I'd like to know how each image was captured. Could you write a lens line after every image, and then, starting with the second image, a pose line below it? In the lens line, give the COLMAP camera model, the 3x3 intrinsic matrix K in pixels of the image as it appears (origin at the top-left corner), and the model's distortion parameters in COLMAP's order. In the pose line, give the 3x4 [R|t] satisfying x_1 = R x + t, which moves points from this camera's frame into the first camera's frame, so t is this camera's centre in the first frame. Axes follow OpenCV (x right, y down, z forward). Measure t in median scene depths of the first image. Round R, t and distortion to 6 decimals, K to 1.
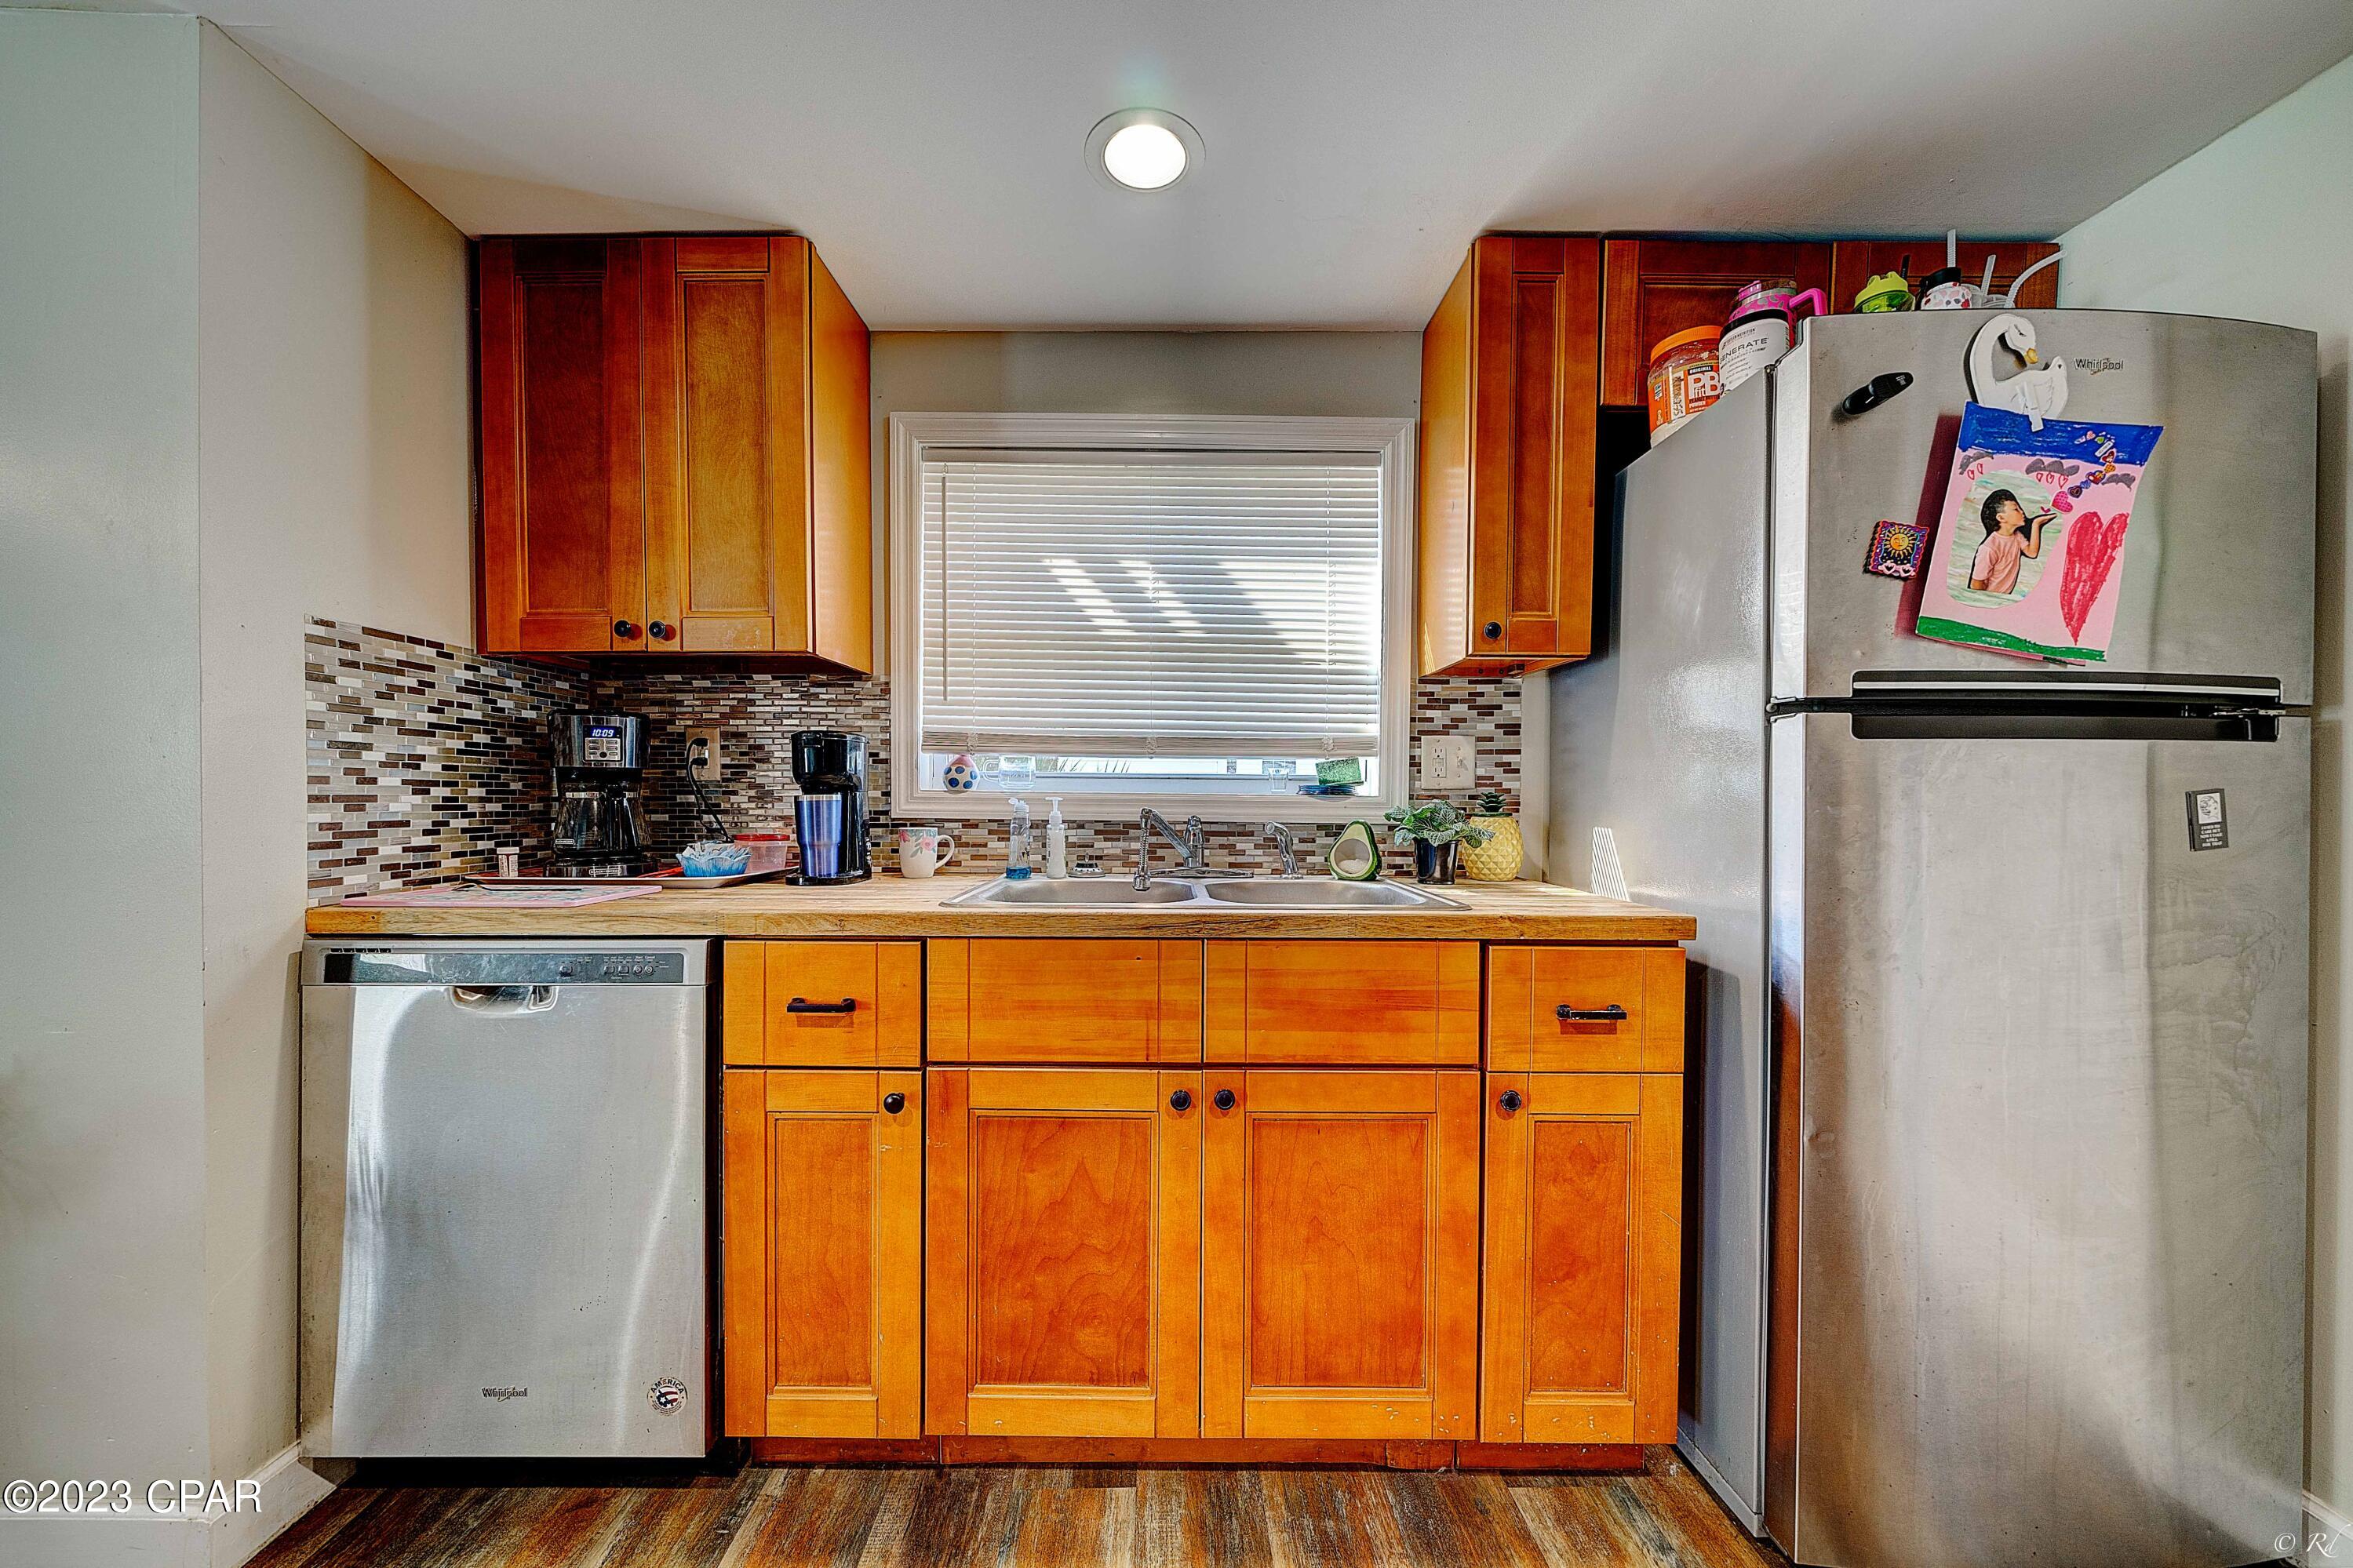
lens RADIAL K [[814.4, 0, 1182.9], [0, 814.4, 814.7], [0, 0, 1]] dist [-0.007292, -0.000103]
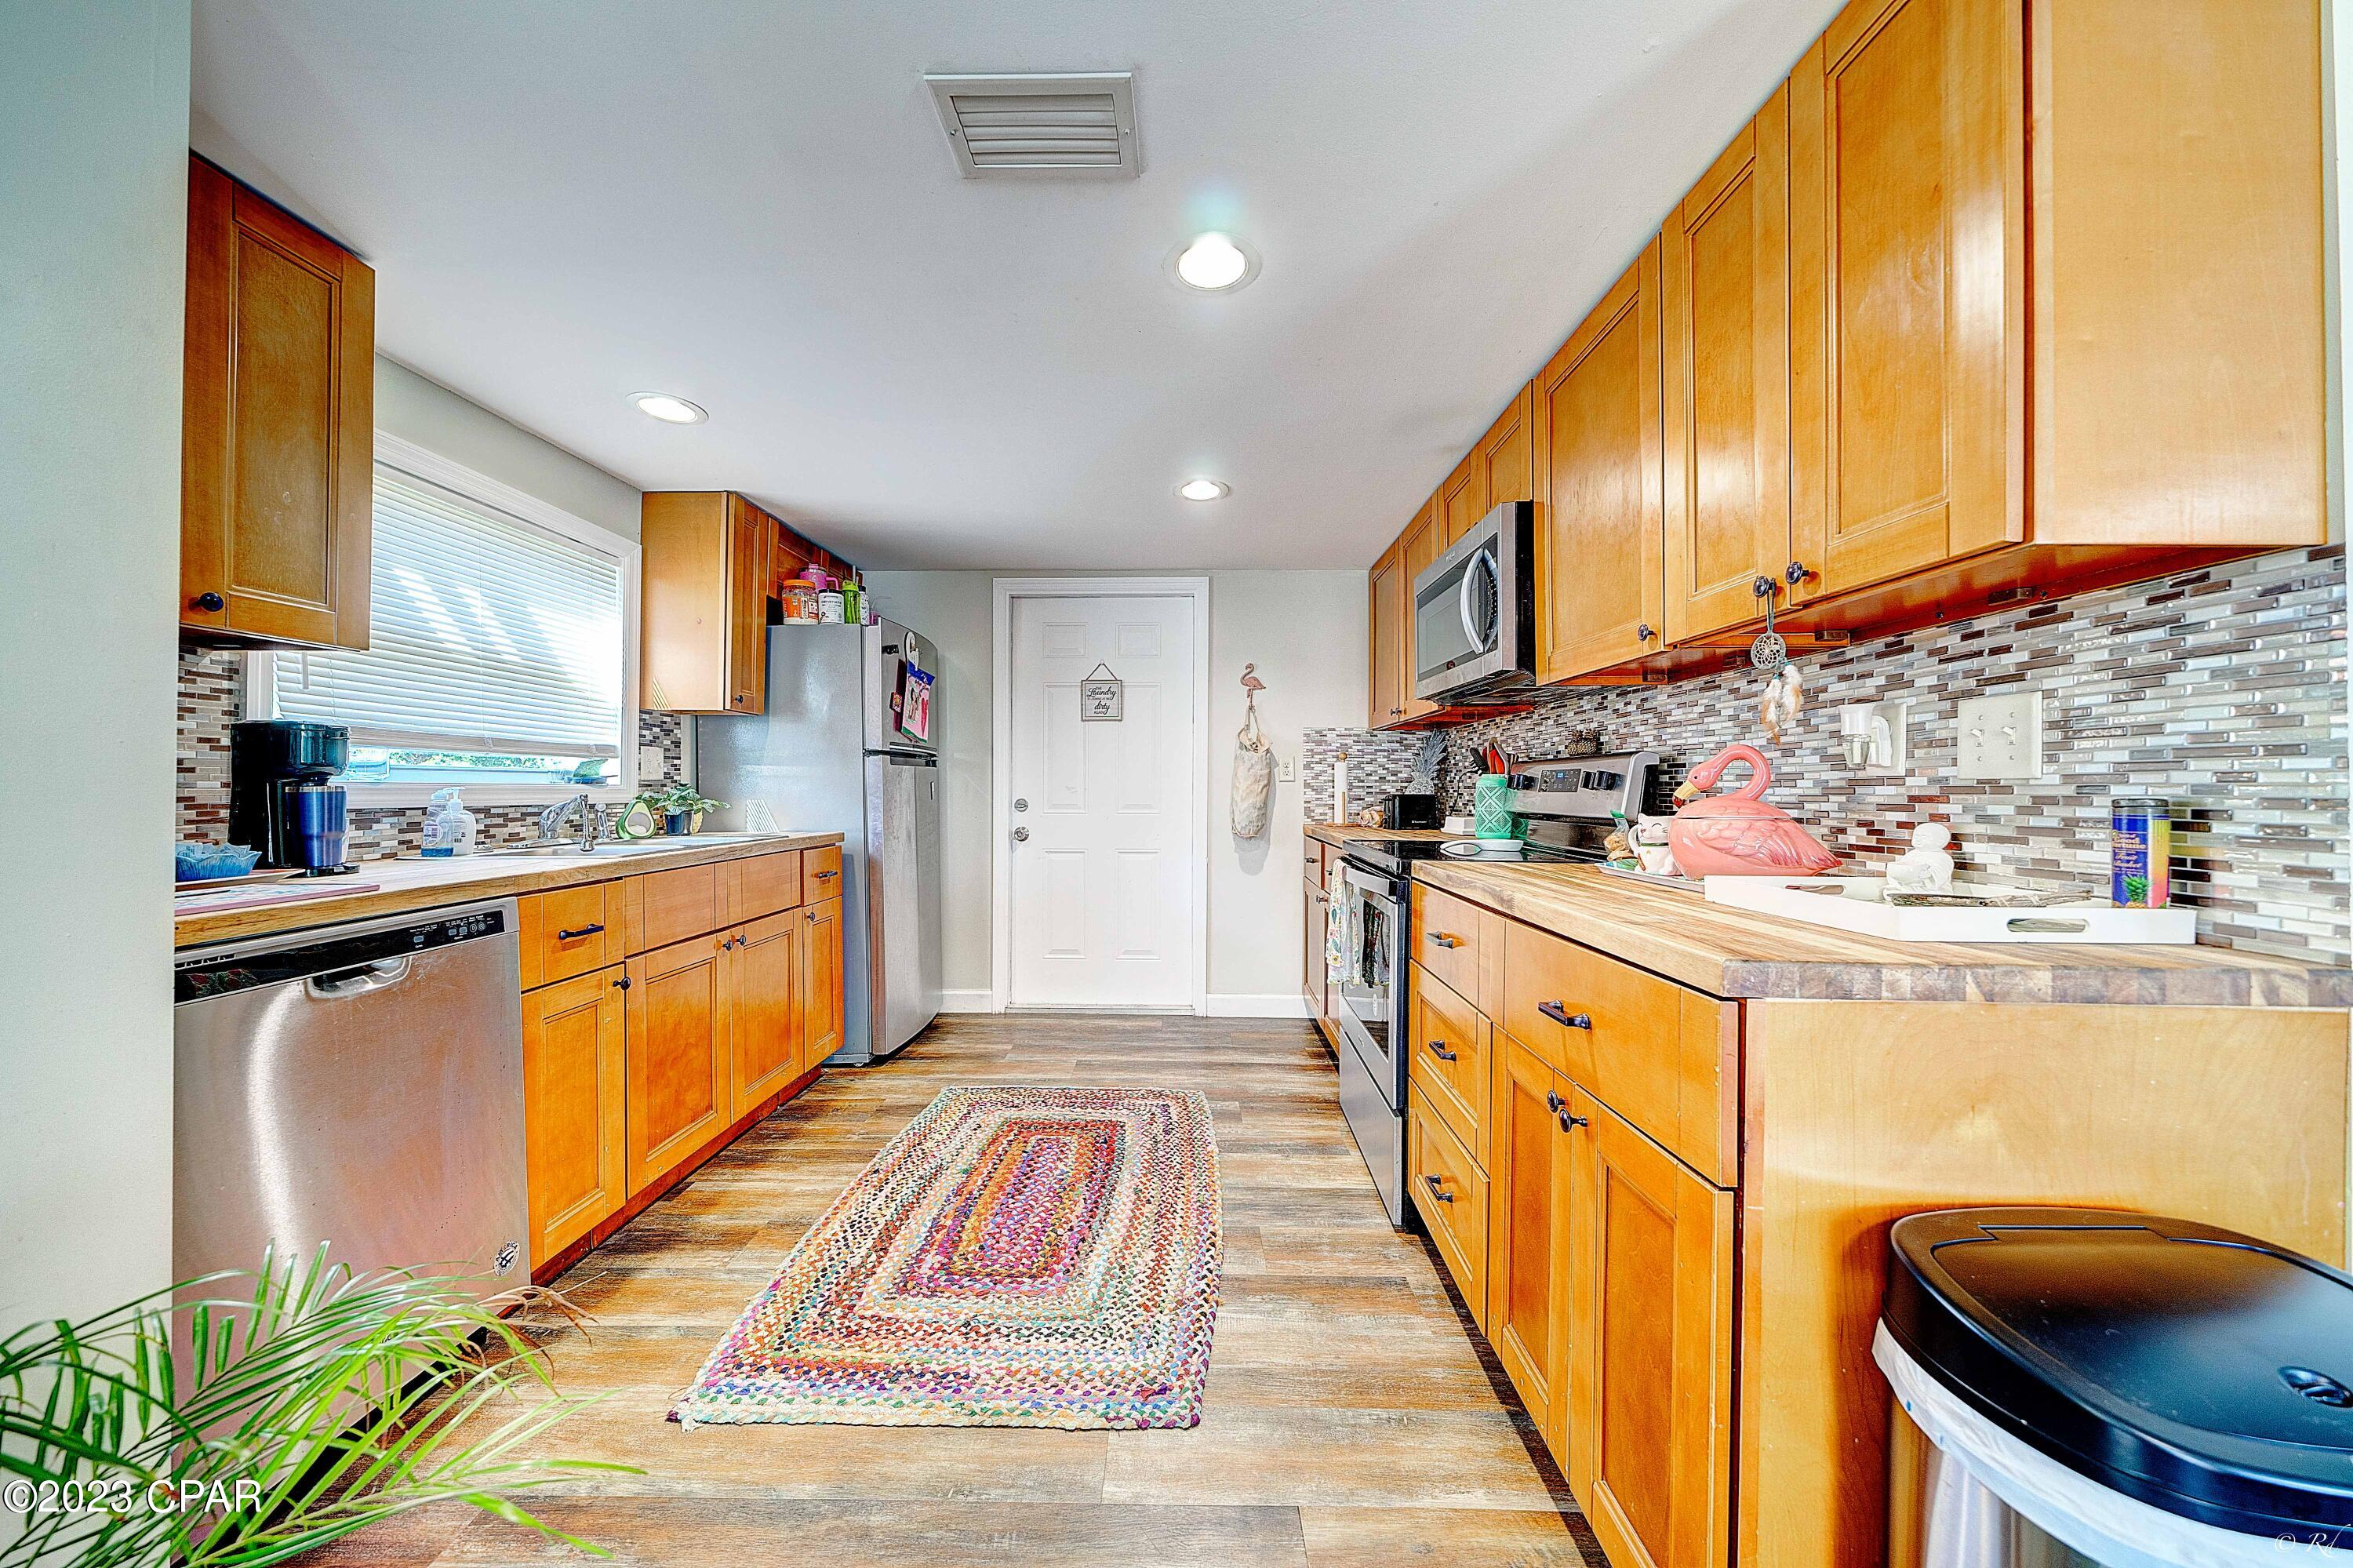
lens RADIAL K [[814.5, 0, 1182.9], [0, 814.5, 814.7], [0, 0, 1]] dist [-0.007292, -0.000103]
pose [[0.011344, -0.041307, 0.999082, -1.657532], [0.021204, 0.998932, 0.041060, -0.009189], [-0.999711, 0.020719, 0.012207, -0.081940]]
